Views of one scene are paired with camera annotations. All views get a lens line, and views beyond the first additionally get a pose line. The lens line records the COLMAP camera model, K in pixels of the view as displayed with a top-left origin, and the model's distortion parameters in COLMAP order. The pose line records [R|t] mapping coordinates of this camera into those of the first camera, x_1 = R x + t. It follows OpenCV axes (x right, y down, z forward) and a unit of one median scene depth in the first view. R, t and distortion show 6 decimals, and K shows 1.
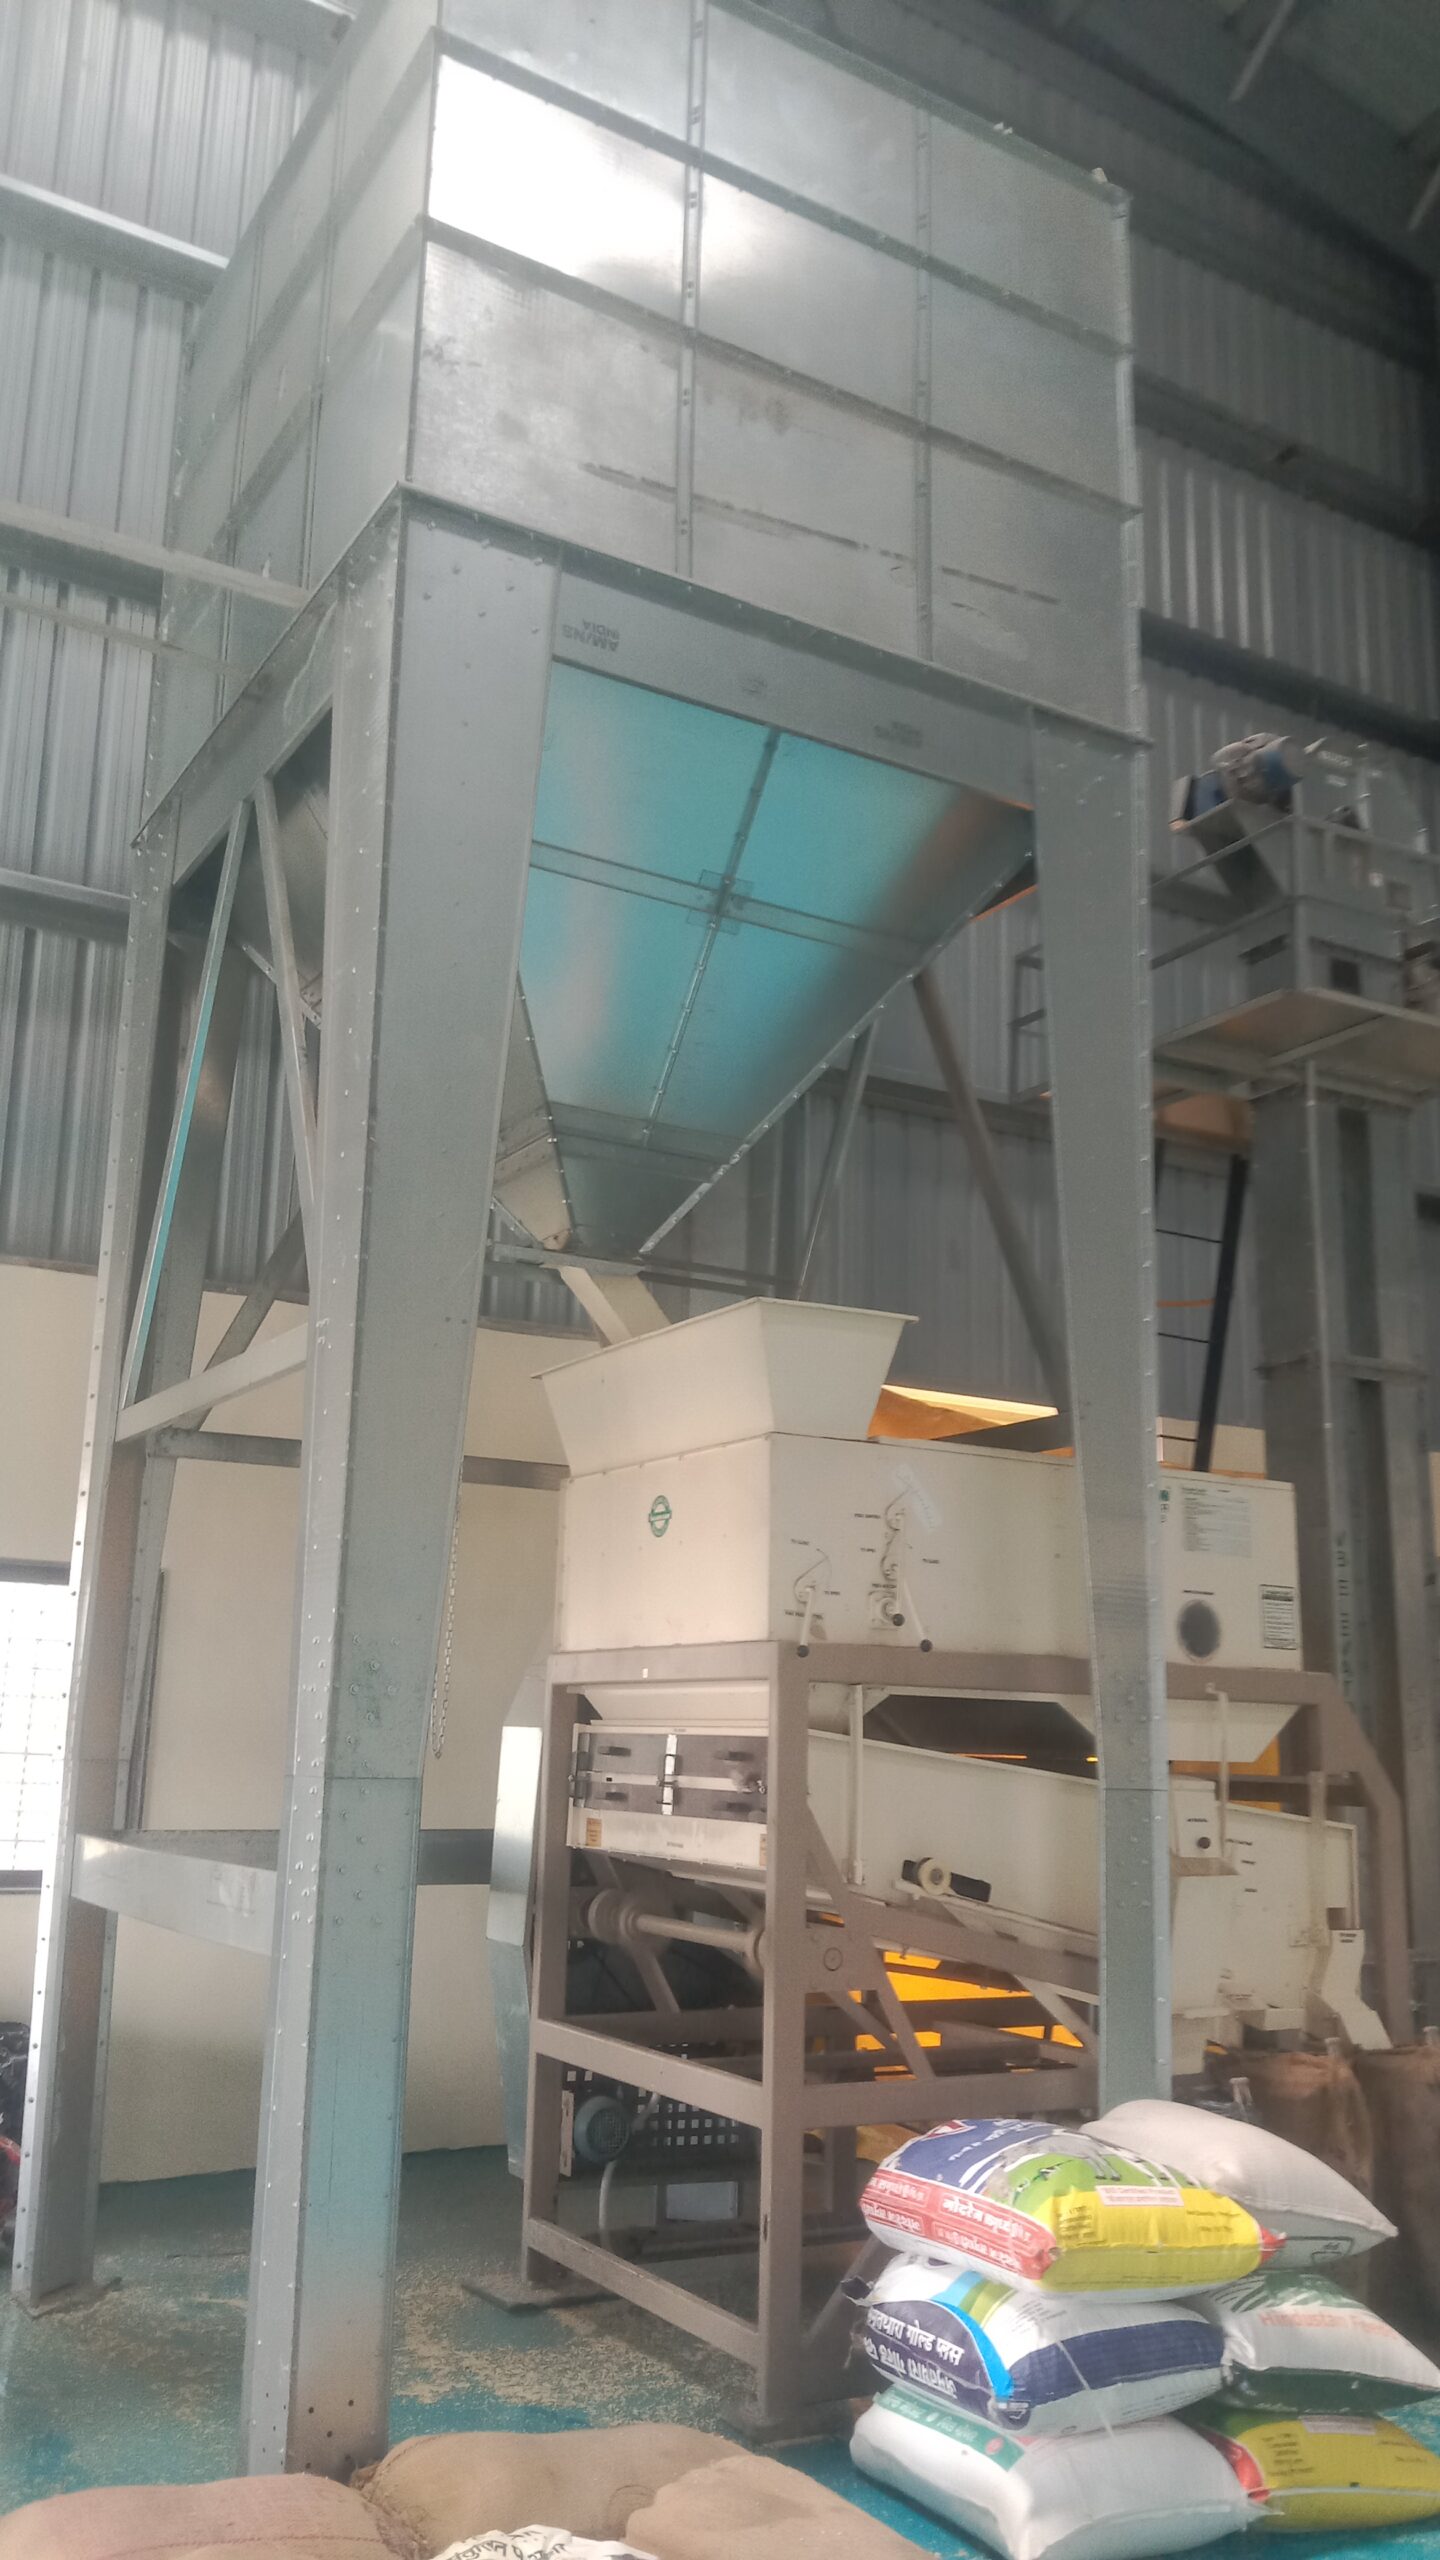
lens RADIAL K [[2019.7, 0, 720.0], [0, 2019.7, 1280.0], [0, 0, 1]] dist [0.128649, -0.327815]
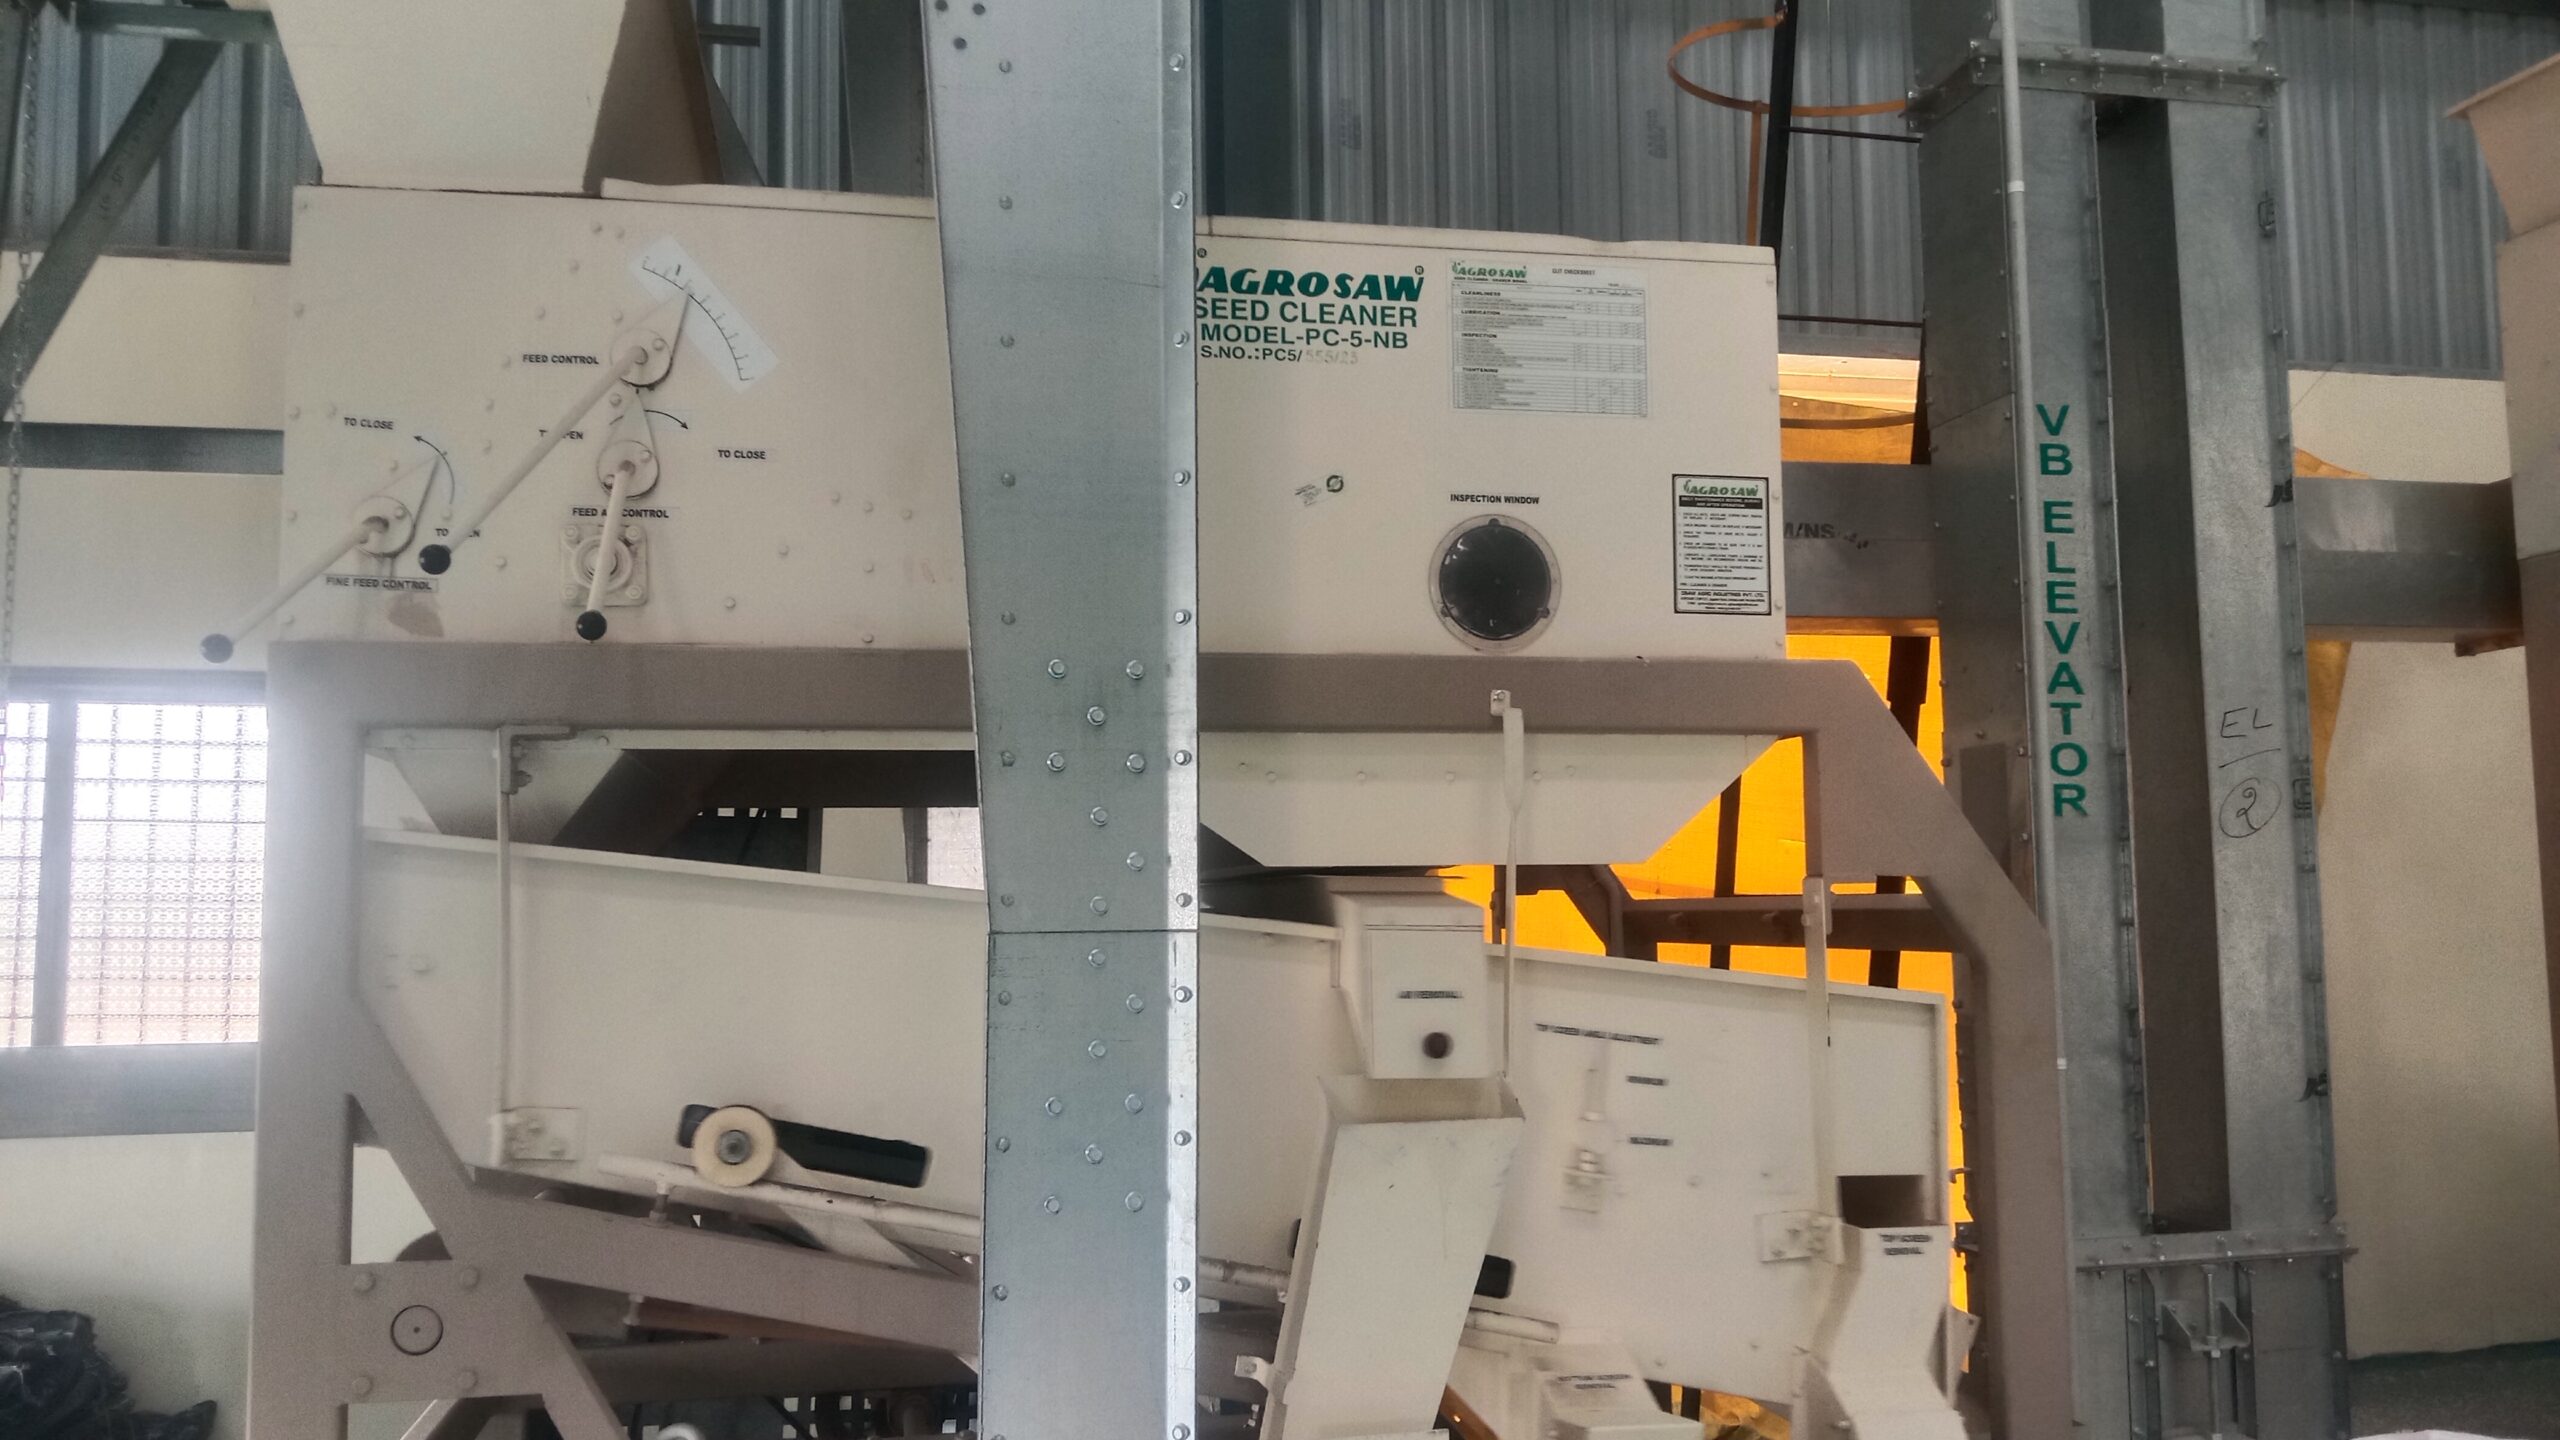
lens RADIAL K [[2019.7, 0, 1280.0], [0, 2019.7, 720.0], [0, 0, 1]] dist [0.128649, -0.327815]
pose [[0.948792, -0.061465, -0.309864, 0.323640], [0.100278, 0.988758, 0.110915, 0.147134], [0.299563, -0.136308, 0.944289, 0.559048]]
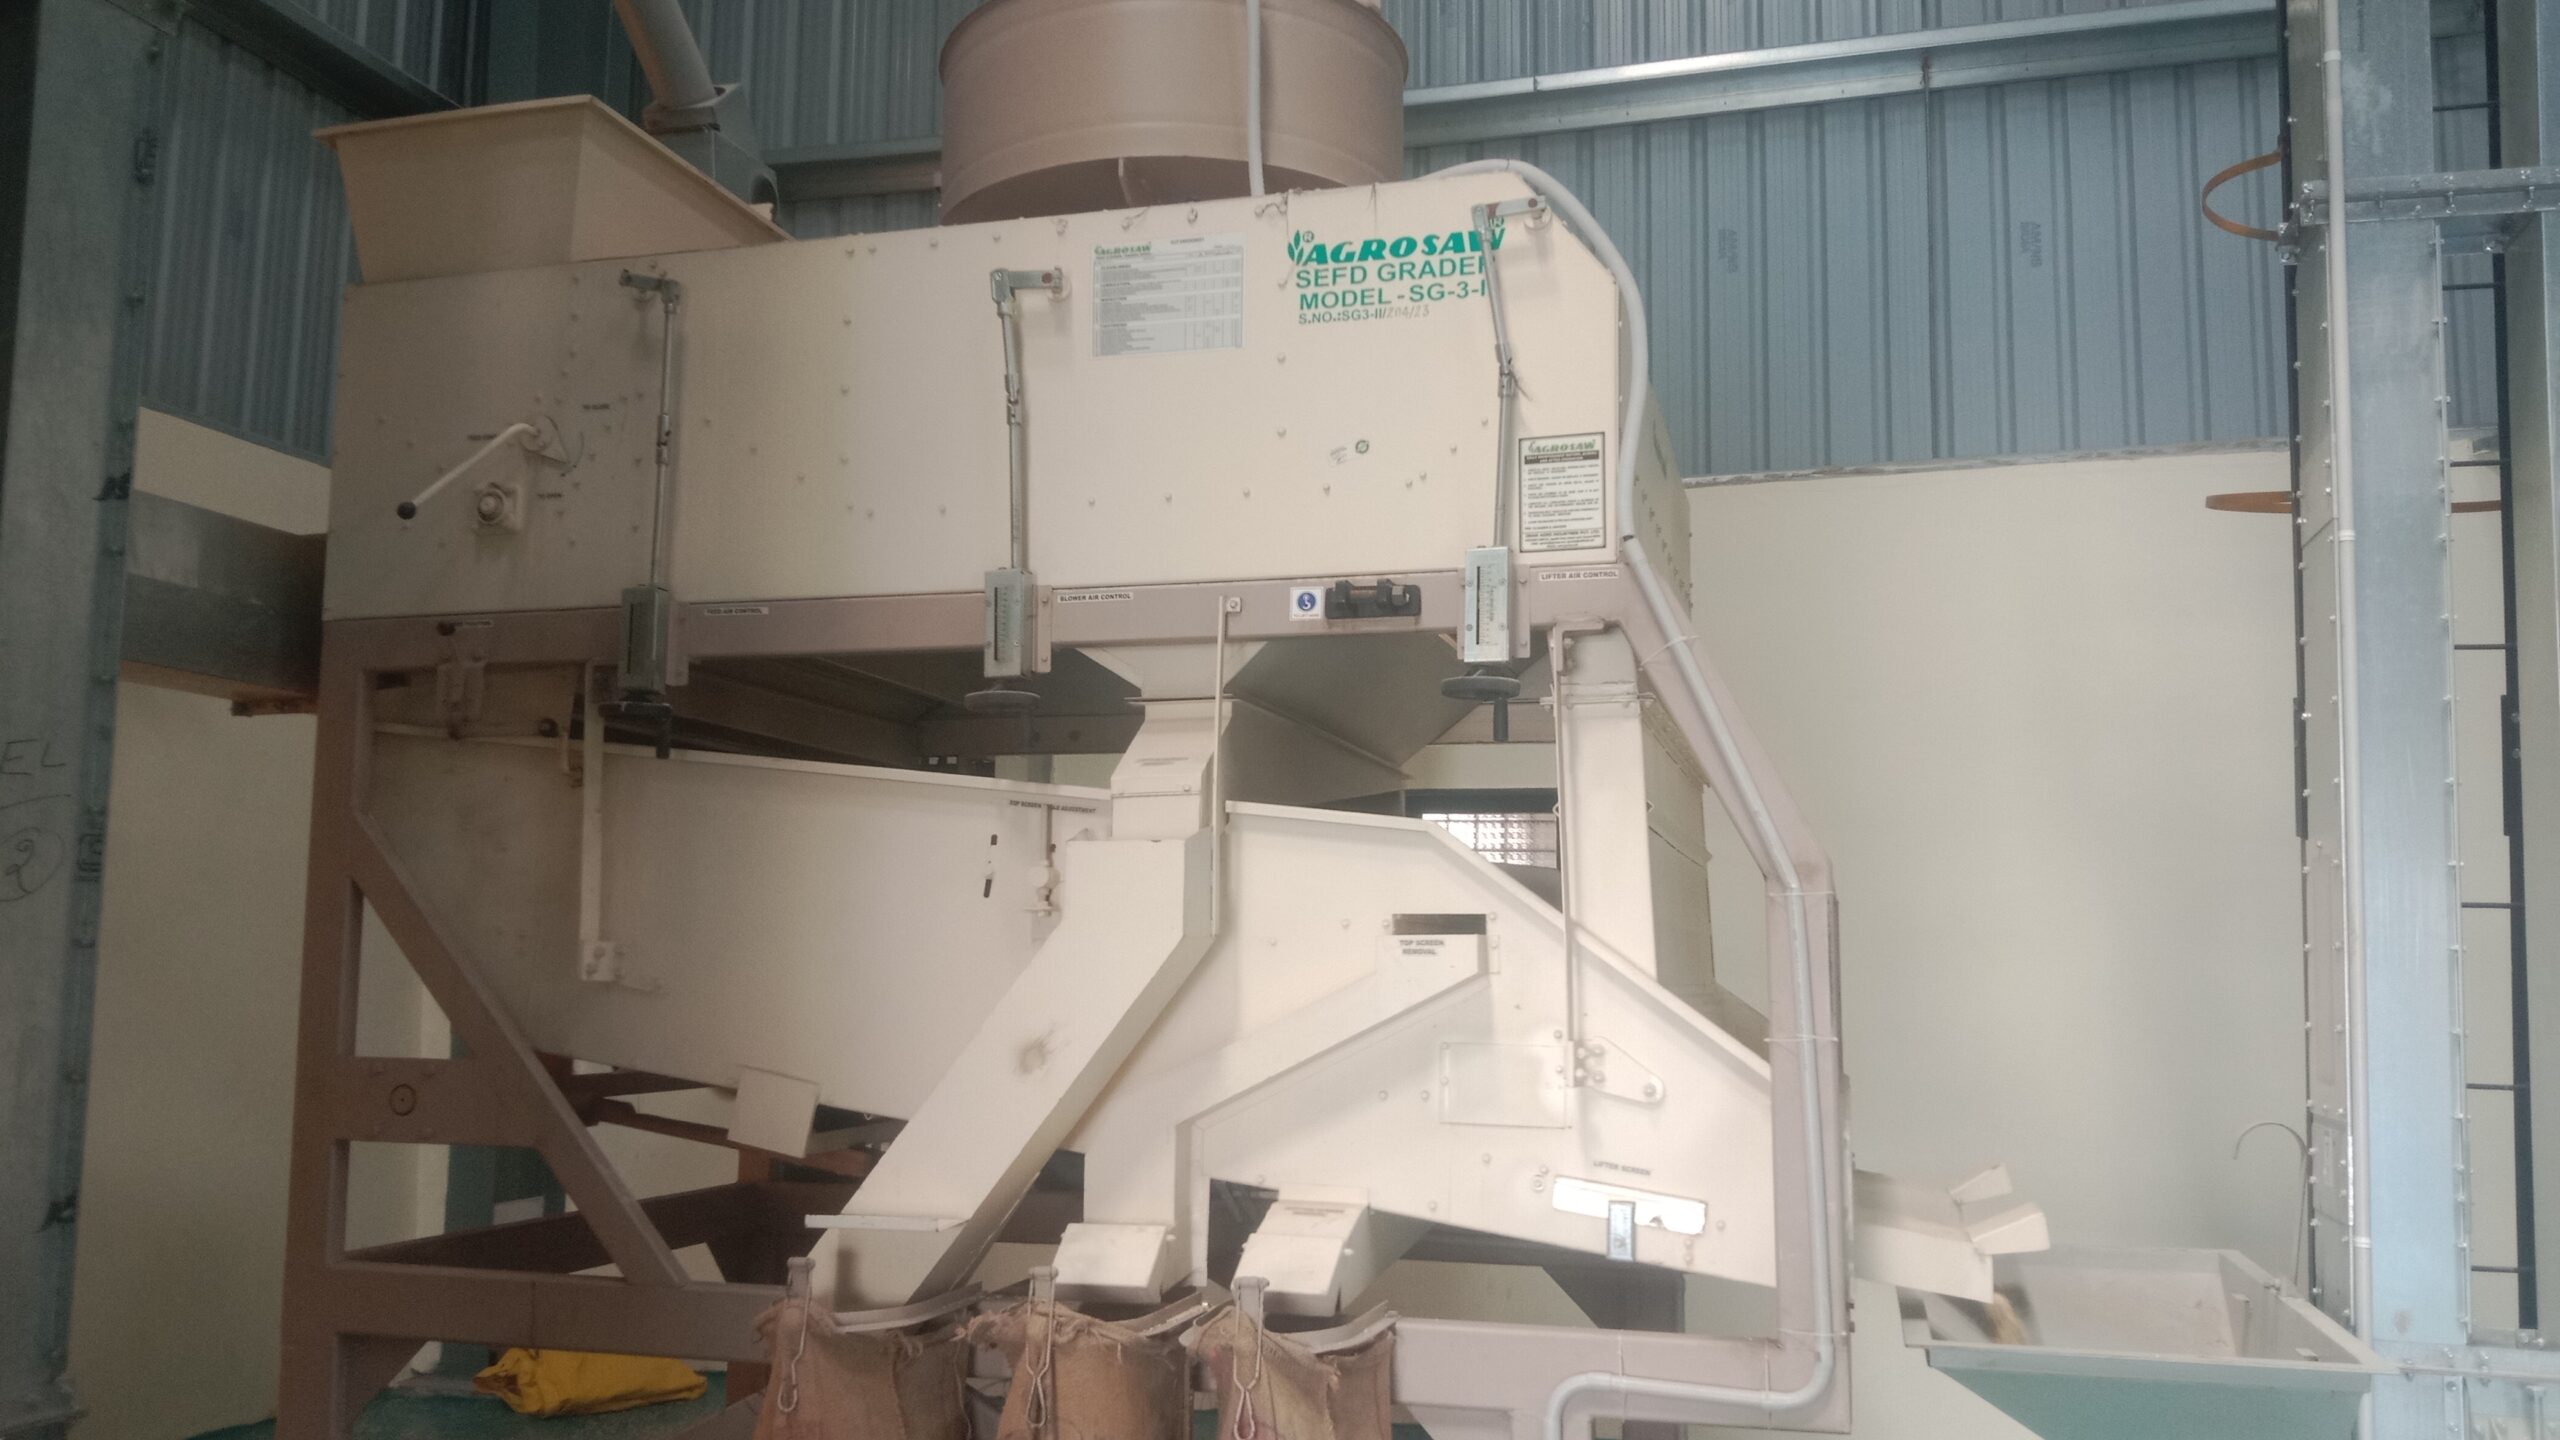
lens RADIAL K [[2053.9, 0, 1280.0], [0, 2053.9, 720.0], [0, 0, 1]] dist [-0.003347, -0.004489]
pose [[0.731649, 0.066486, 0.678432, 0.279104], [-0.138308, 0.989011, 0.052235, 0.178595], [-0.667503, -0.132051, 0.732804, 0.713992]]
